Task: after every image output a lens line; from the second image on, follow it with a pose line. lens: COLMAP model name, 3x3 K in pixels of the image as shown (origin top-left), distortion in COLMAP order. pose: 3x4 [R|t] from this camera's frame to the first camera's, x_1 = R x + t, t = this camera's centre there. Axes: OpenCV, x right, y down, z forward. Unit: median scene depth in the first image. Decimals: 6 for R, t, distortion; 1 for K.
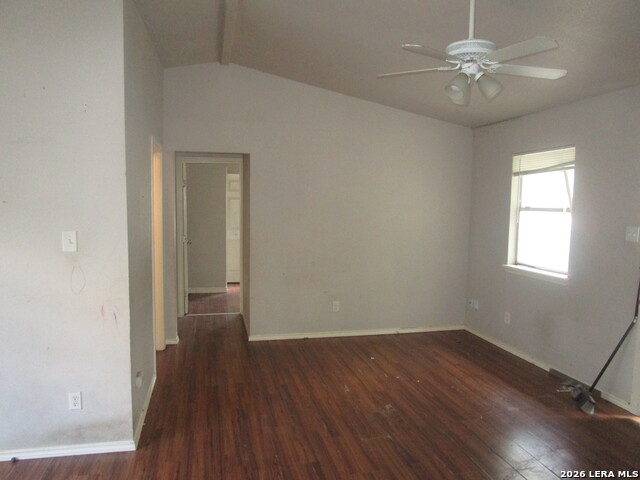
lens RADIAL K [[486.1, 0, 317.8], [0, 486.1, 239.3], [0, 0, 1]] dist [-0.028844, 0.006943]
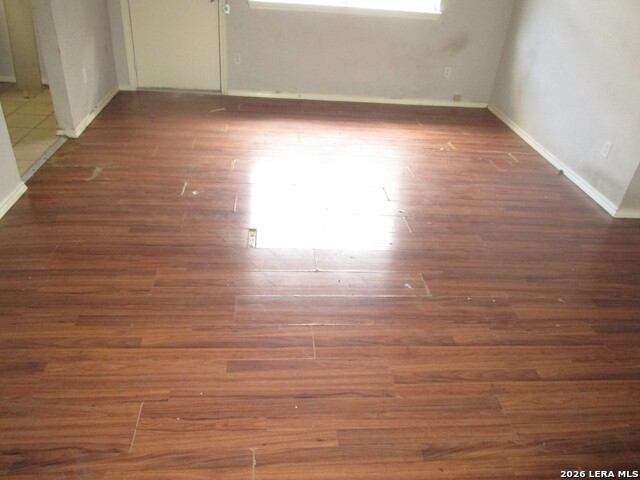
lens RADIAL K [[486.1, 0, 320.8], [0, 486.1, 239.0], [0, 0, 1]] dist [-0.028844, 0.006943]
pose [[-0.107194, 0.521085, -0.846747, 0.628945], [-0.166547, 0.830209, 0.531992, 0.023317], [0.980190, 0.198049, -0.002209, 0.390502]]
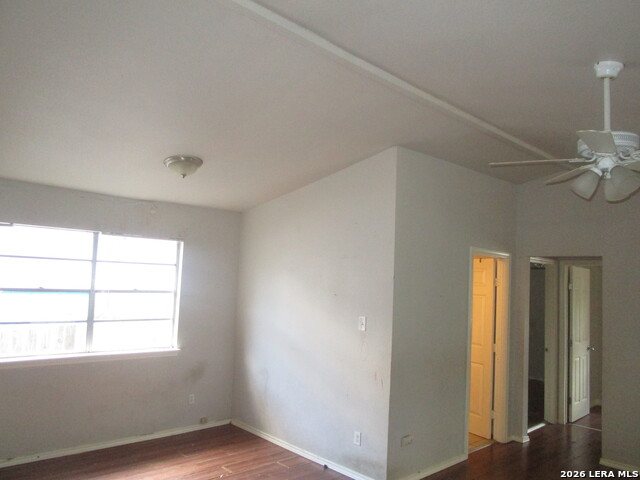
lens RADIAL K [[486.1, 0, 317.2], [0, 486.1, 239.4], [0, 0, 1]] dist [-0.028844, 0.006943]
pose [[0.522465, -0.057979, -0.850687, 0.667193], [-0.115549, 0.983668, -0.138008, -0.026546], [0.844795, 0.170400, 0.507233, 0.088092]]
